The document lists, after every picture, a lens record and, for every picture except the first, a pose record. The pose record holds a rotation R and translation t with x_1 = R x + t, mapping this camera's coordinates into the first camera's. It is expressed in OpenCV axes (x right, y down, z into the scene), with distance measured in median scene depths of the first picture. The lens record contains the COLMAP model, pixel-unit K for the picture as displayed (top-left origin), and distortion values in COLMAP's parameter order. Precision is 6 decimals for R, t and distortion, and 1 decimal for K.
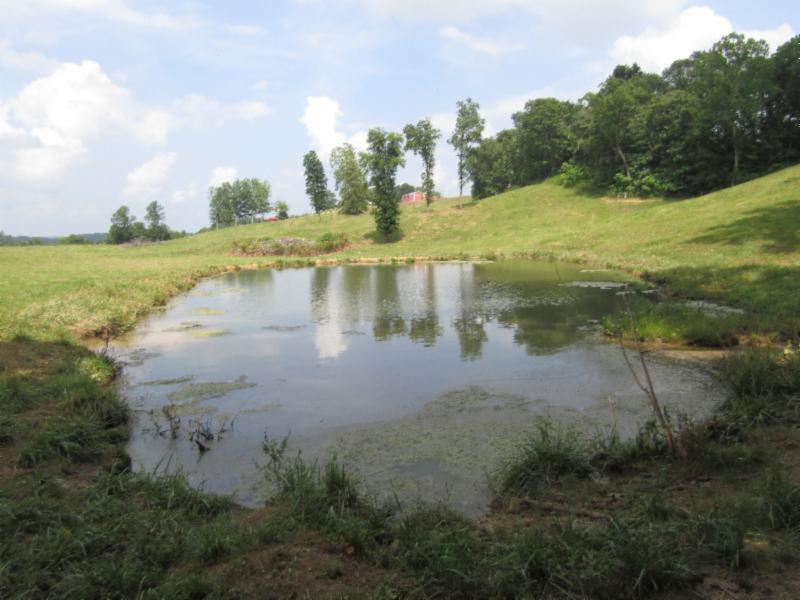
lens RADIAL K [[612.6, 0, 400.0], [0, 612.6, 300.0], [0, 0, 1]] dist [-0.012453, 0.000610]
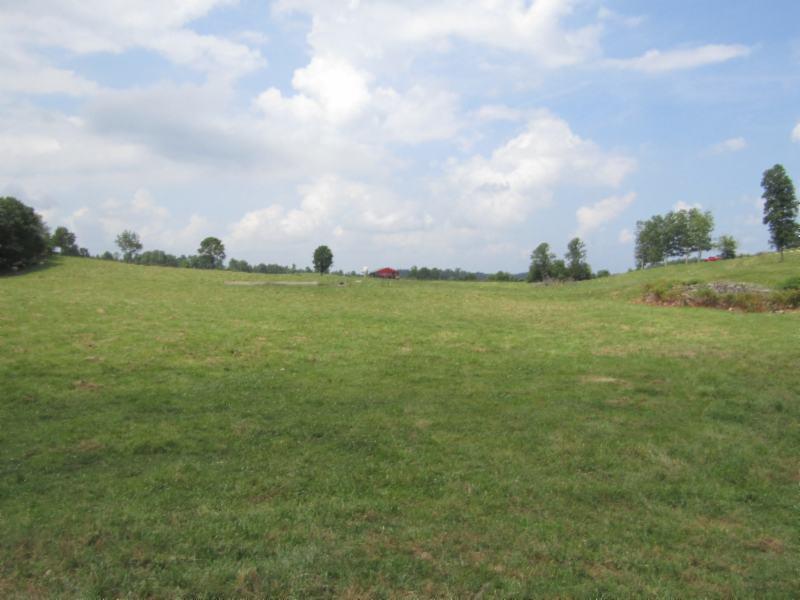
lens RADIAL K [[612.6, 0, 400.0], [0, 612.6, 300.0], [0, 0, 1]] dist [-0.012453, 0.000610]
pose [[0.773401, 0.053936, -0.631619, -0.029318], [-0.095807, 0.994874, -0.032357, -0.021581], [0.626636, 0.085539, 0.774603, 0.214076]]
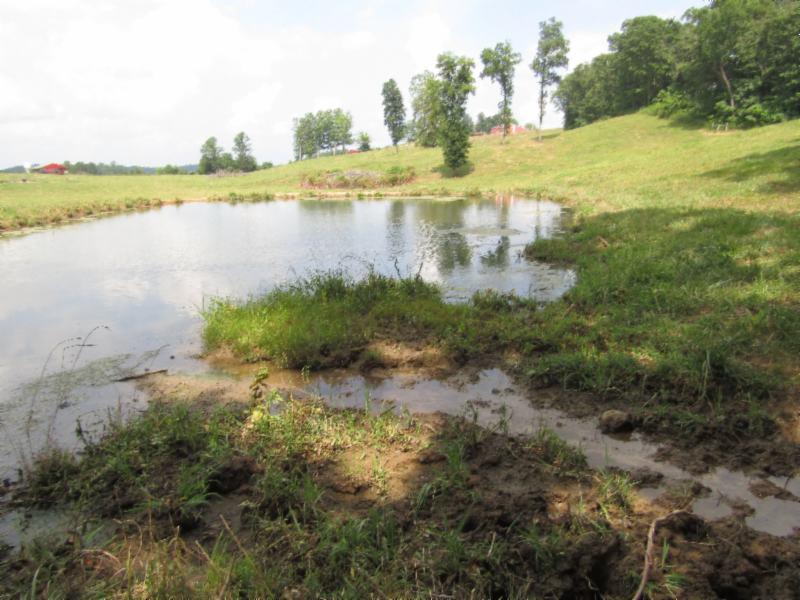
lens RADIAL K [[612.6, 0, 400.0], [0, 612.6, 300.0], [0, 0, 1]] dist [-0.012453, 0.000610]
pose [[0.988105, 0.044554, -0.147183, 0.034977], [-0.028904, 0.993860, 0.106806, -0.002149], [0.151038, -0.101281, 0.983326, 0.027239]]
